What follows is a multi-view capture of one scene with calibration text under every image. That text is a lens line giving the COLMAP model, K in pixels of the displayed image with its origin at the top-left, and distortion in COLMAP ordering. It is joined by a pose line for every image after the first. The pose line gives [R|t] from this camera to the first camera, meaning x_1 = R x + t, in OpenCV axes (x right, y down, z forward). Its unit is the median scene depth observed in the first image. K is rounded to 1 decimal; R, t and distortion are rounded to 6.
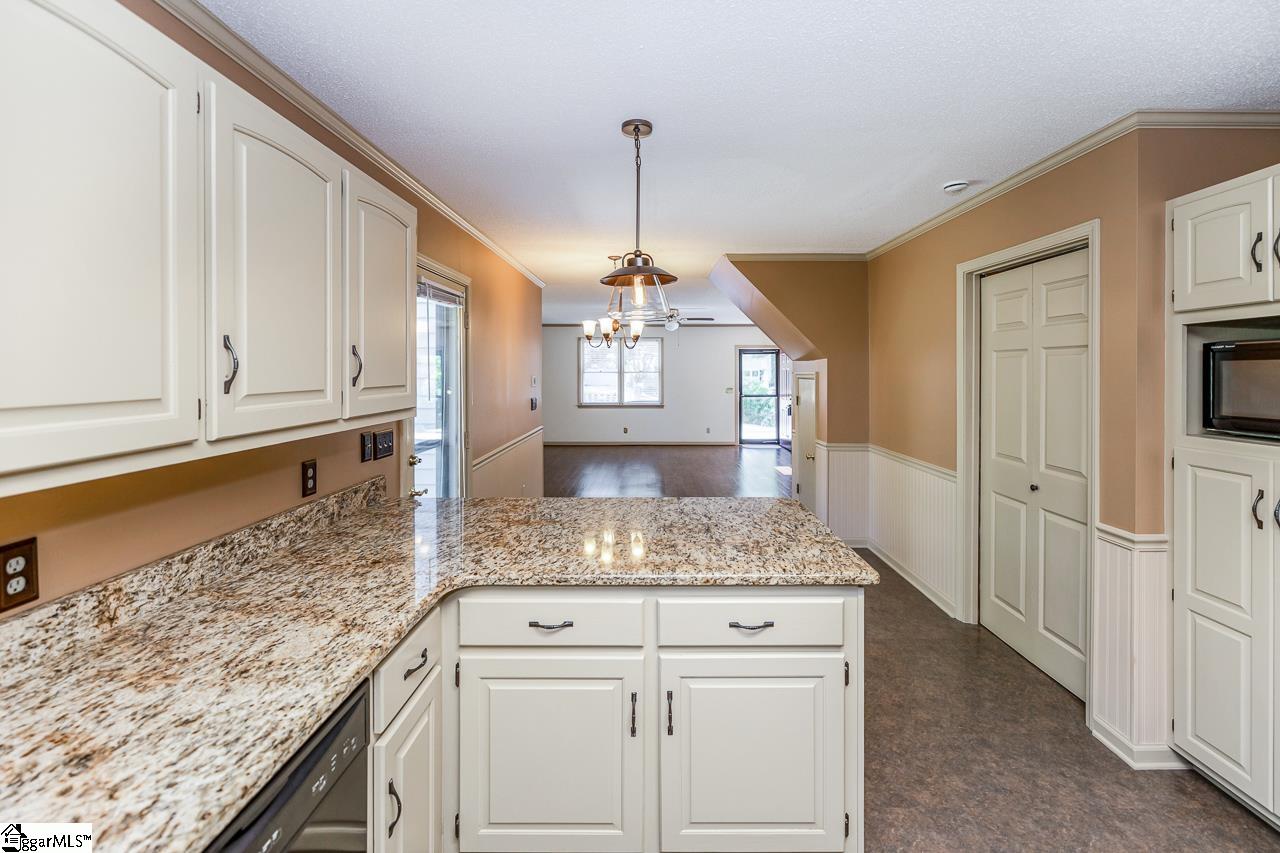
lens RADIAL K [[563.2, 0, 648.7], [0, 563.2, 372.6], [0, 0, 1]] dist [-0.000841, -0.000167]
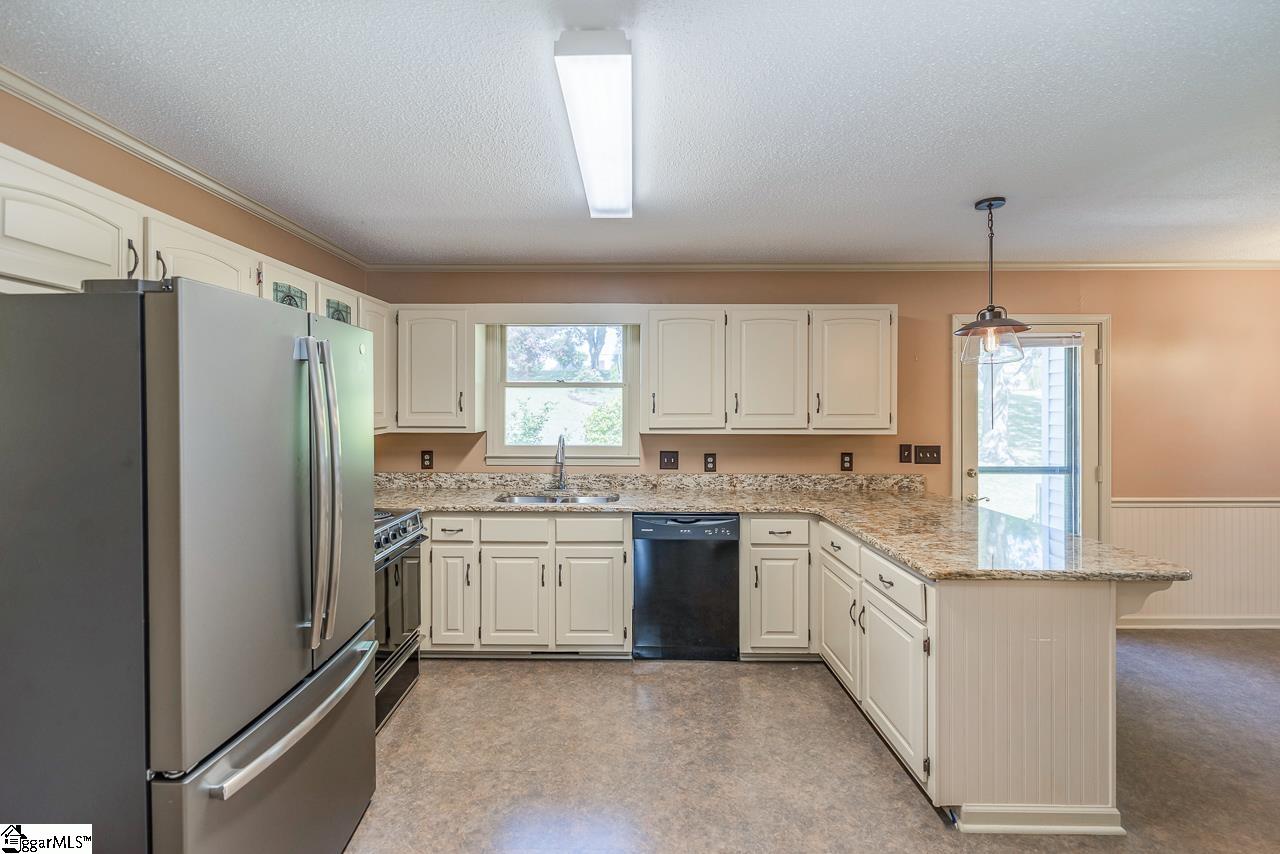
lens RADIAL K [[563.2, 0, 626.1], [0, 563.2, 405.5], [0, 0, 1]] dist [-0.000841, -0.000167]
pose [[-0.006333, 0.004478, -0.999970, 1.768250], [-0.006148, 0.999971, 0.004517, -0.009849], [0.999961, 0.006176, -0.006305, 0.355508]]
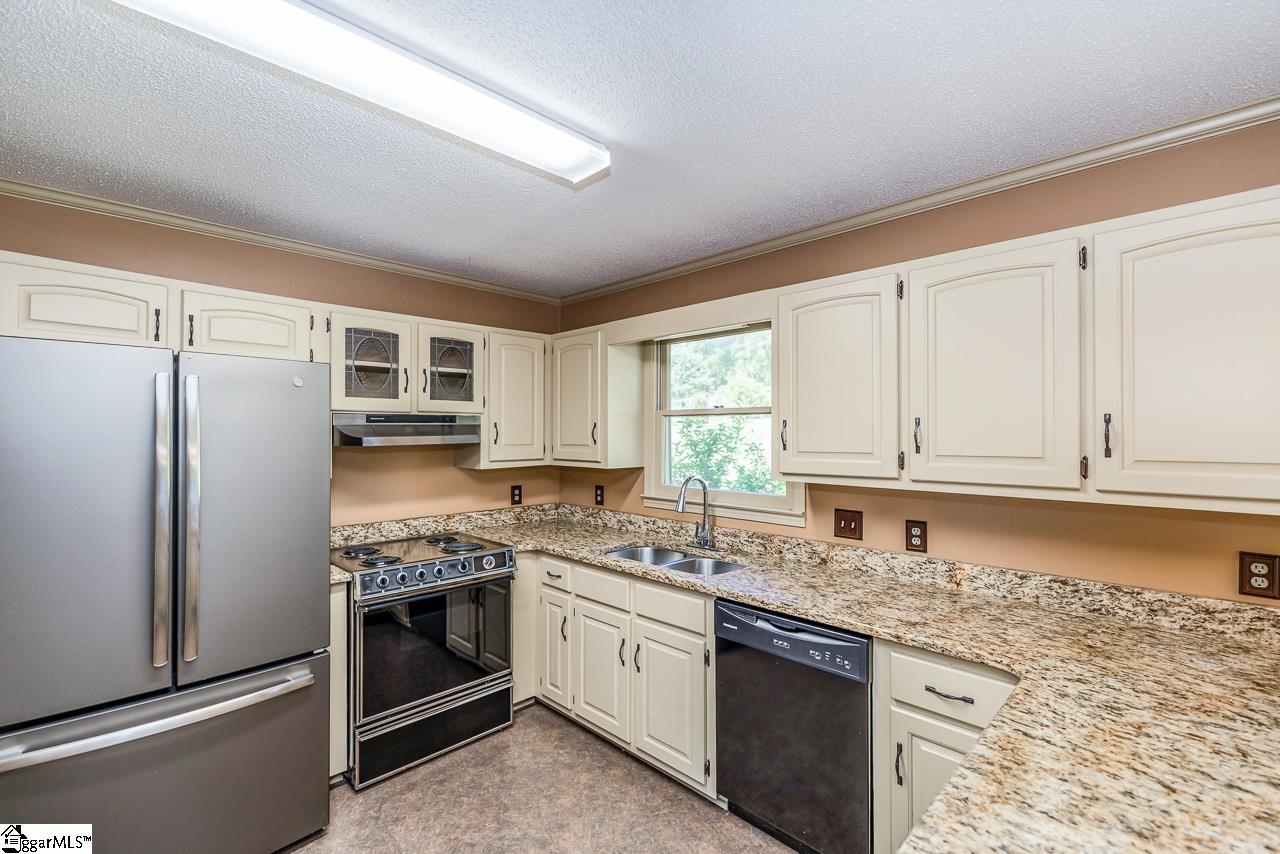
lens RADIAL K [[563.2, 0, 634.0], [0, 563.2, 428.7], [0, 0, 1]] dist [-0.000841, -0.000167]
pose [[-0.711244, -0.008184, -0.702897, 0.799804], [-0.004350, 0.999964, -0.007241, -0.014793], [0.702931, -0.002093, -0.711255, 1.275493]]
